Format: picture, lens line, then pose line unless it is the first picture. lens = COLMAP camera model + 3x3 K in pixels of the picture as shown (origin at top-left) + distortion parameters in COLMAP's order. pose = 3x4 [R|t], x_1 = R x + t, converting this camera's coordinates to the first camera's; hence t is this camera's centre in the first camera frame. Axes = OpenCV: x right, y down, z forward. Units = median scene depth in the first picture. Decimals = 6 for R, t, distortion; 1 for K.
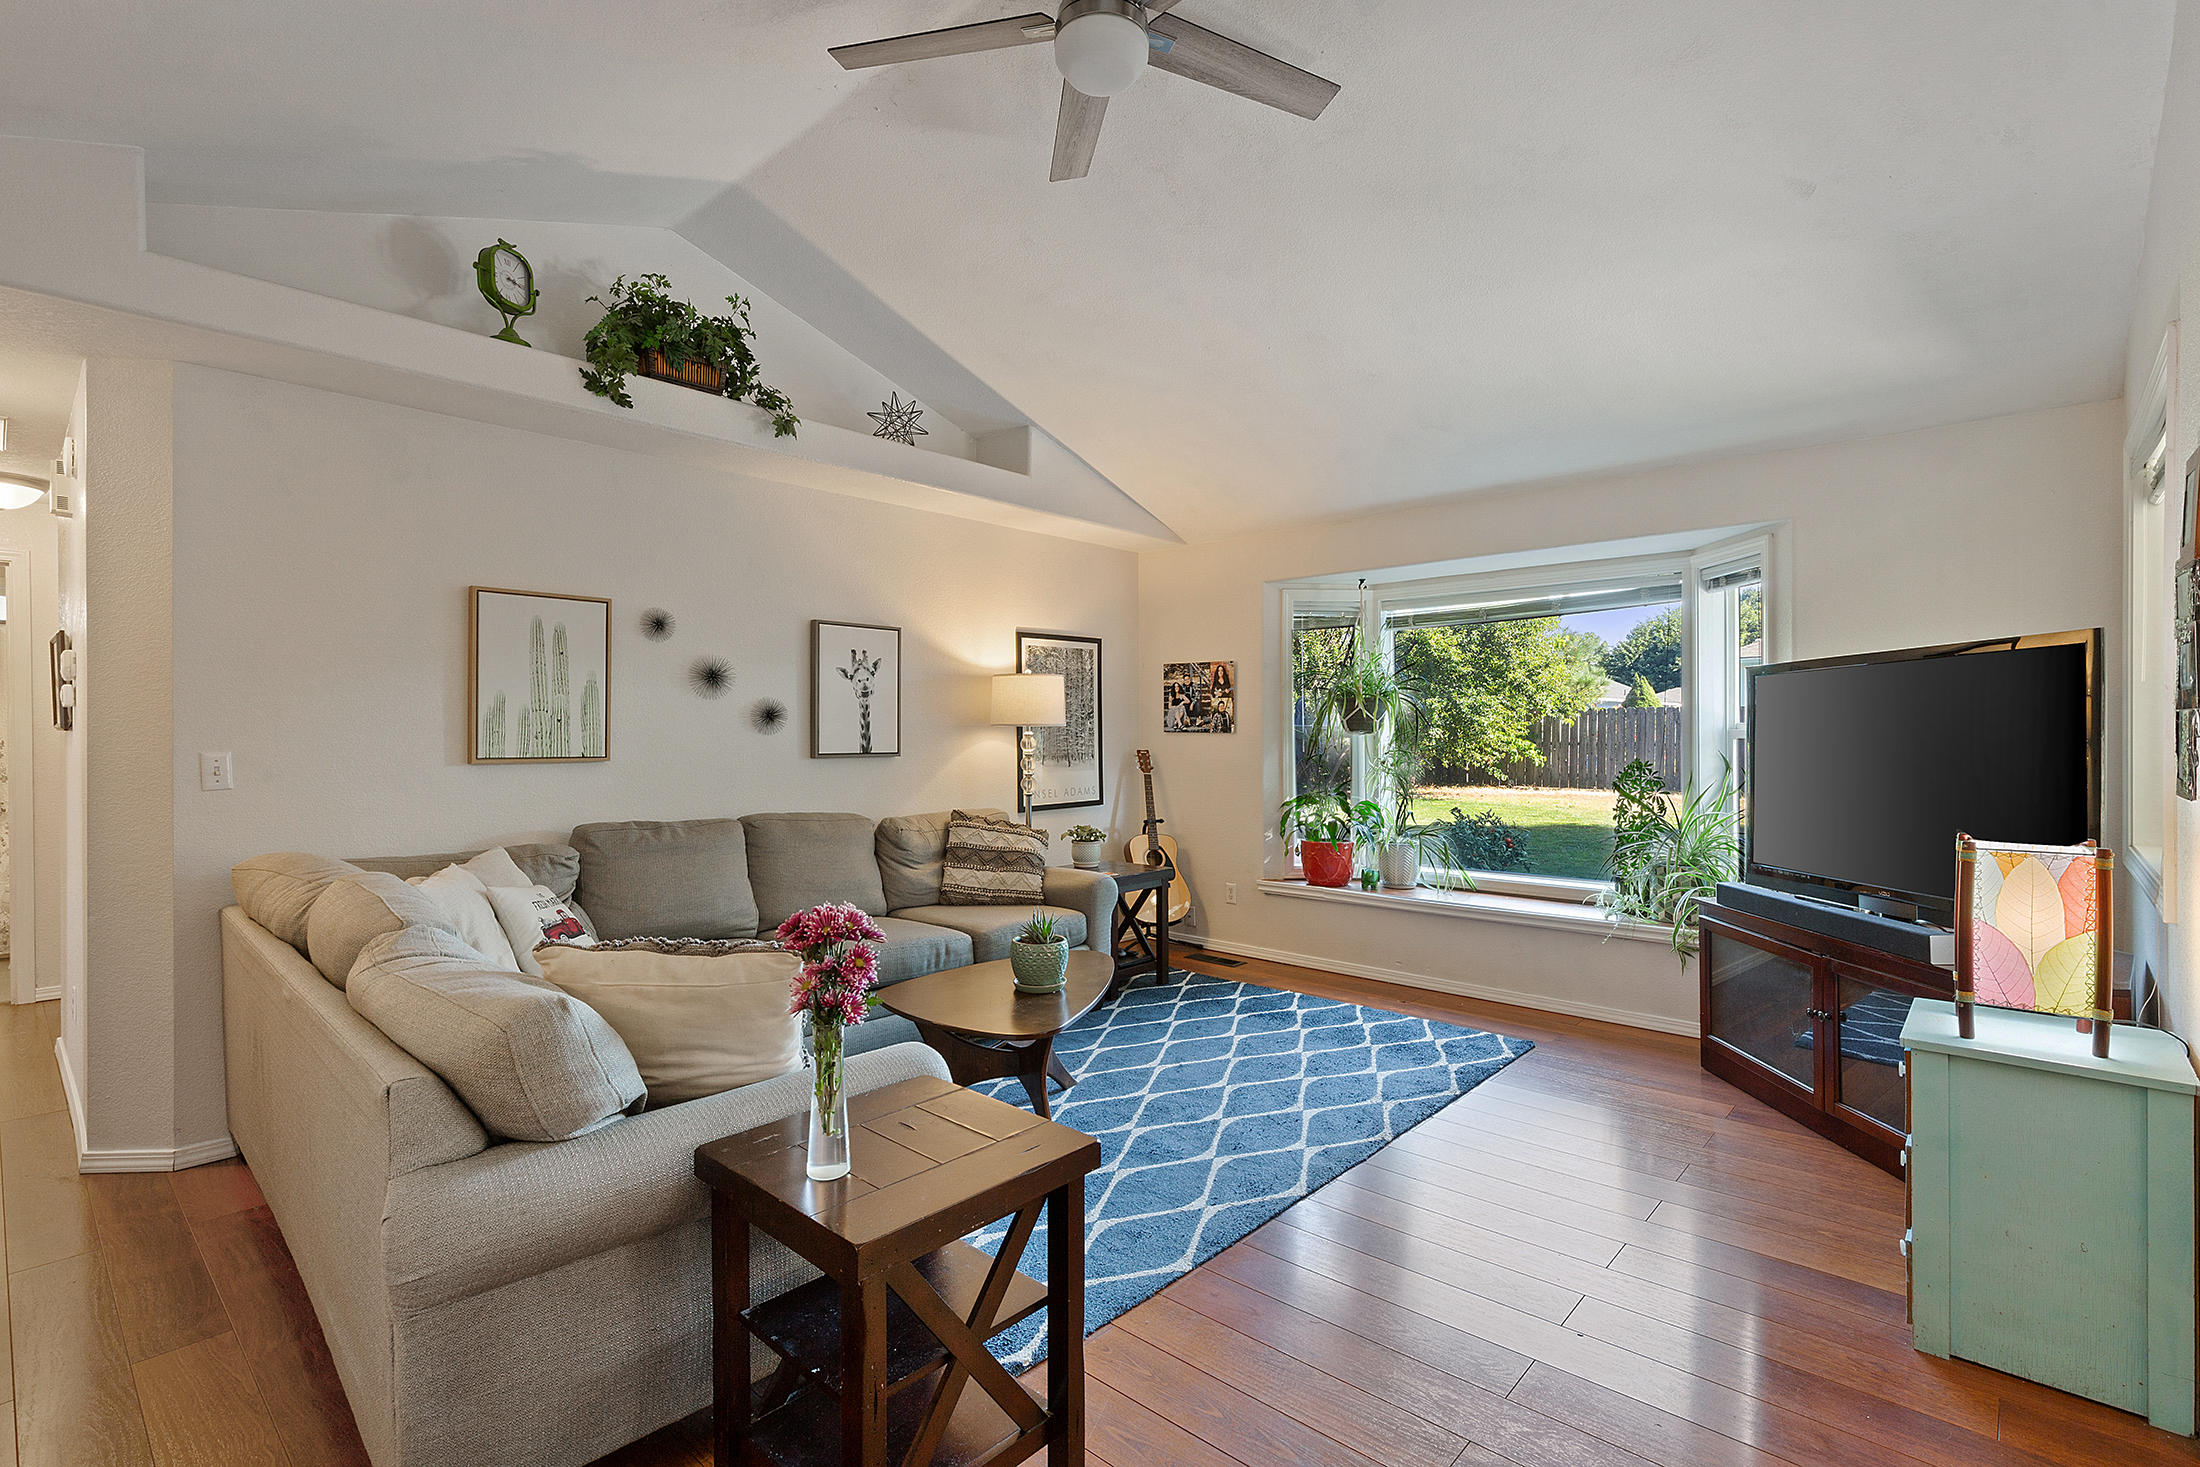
lens RADIAL K [[995.2, 0, 1092.7], [0, 995.2, 737.1], [0, 0, 1]] dist [-0.002427, 0.000523]
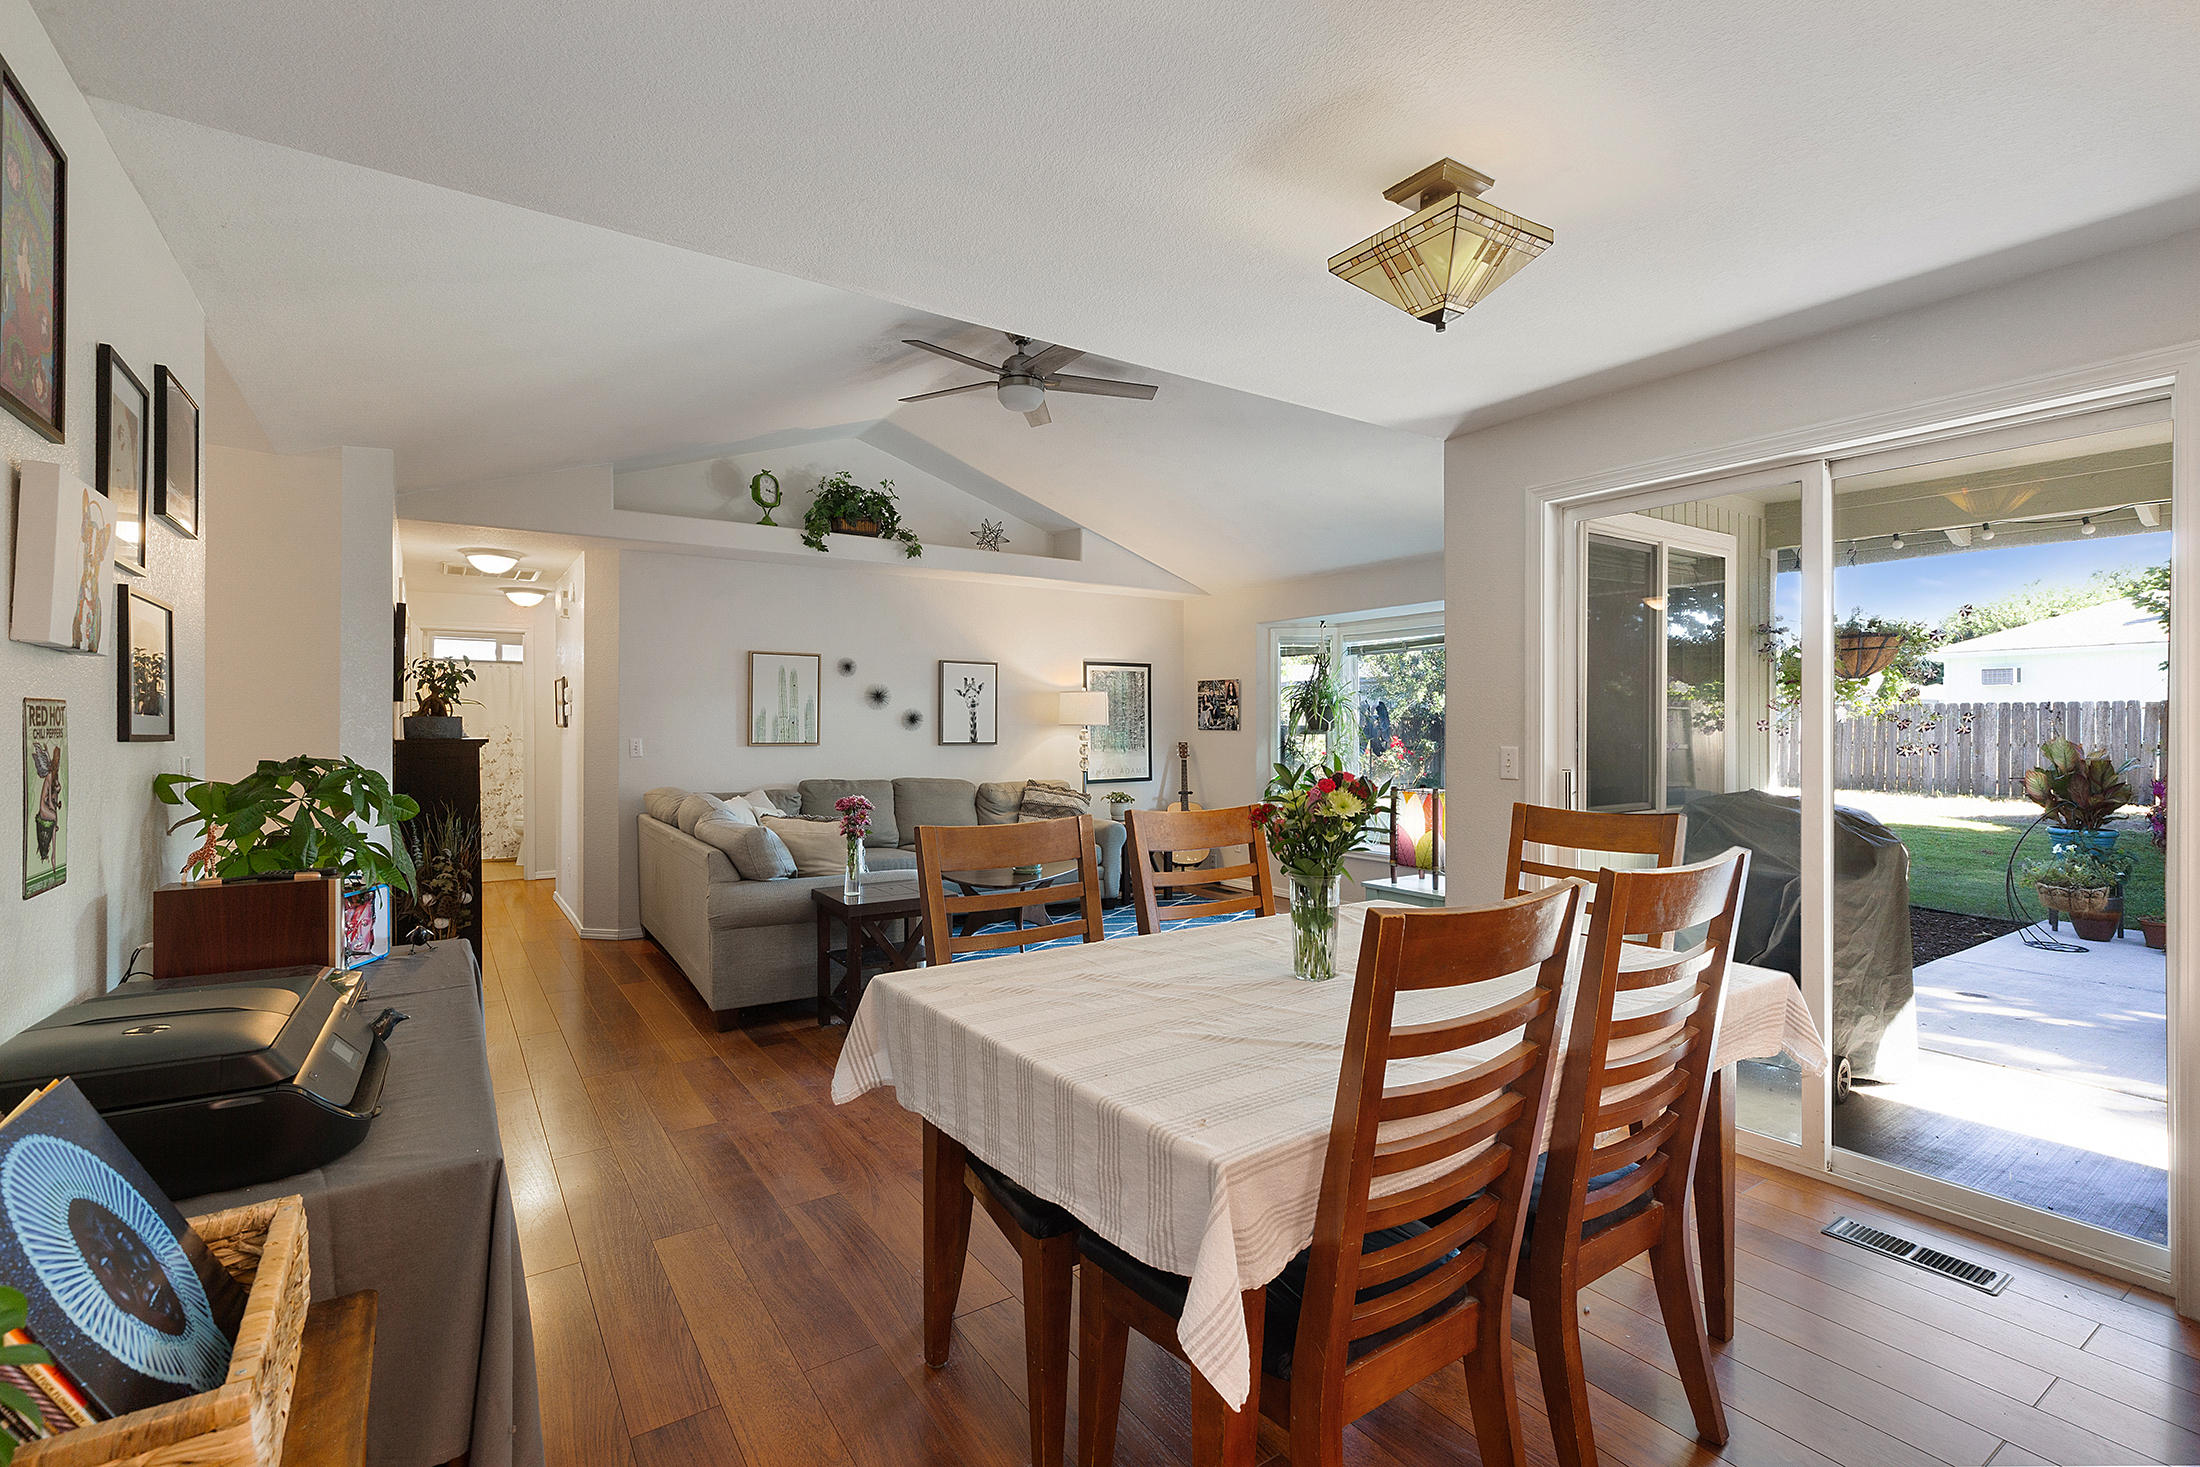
lens RADIAL K [[995.2, 0, 1104.3], [0, 995.2, 729.0], [0, 0, 1]] dist [-0.002427, 0.000523]
pose [[0.971548, 0.003746, -0.236813, 0.364054], [-0.004511, 0.999986, -0.002691, -0.002355], [0.236799, 0.003683, 0.971552, -0.513342]]
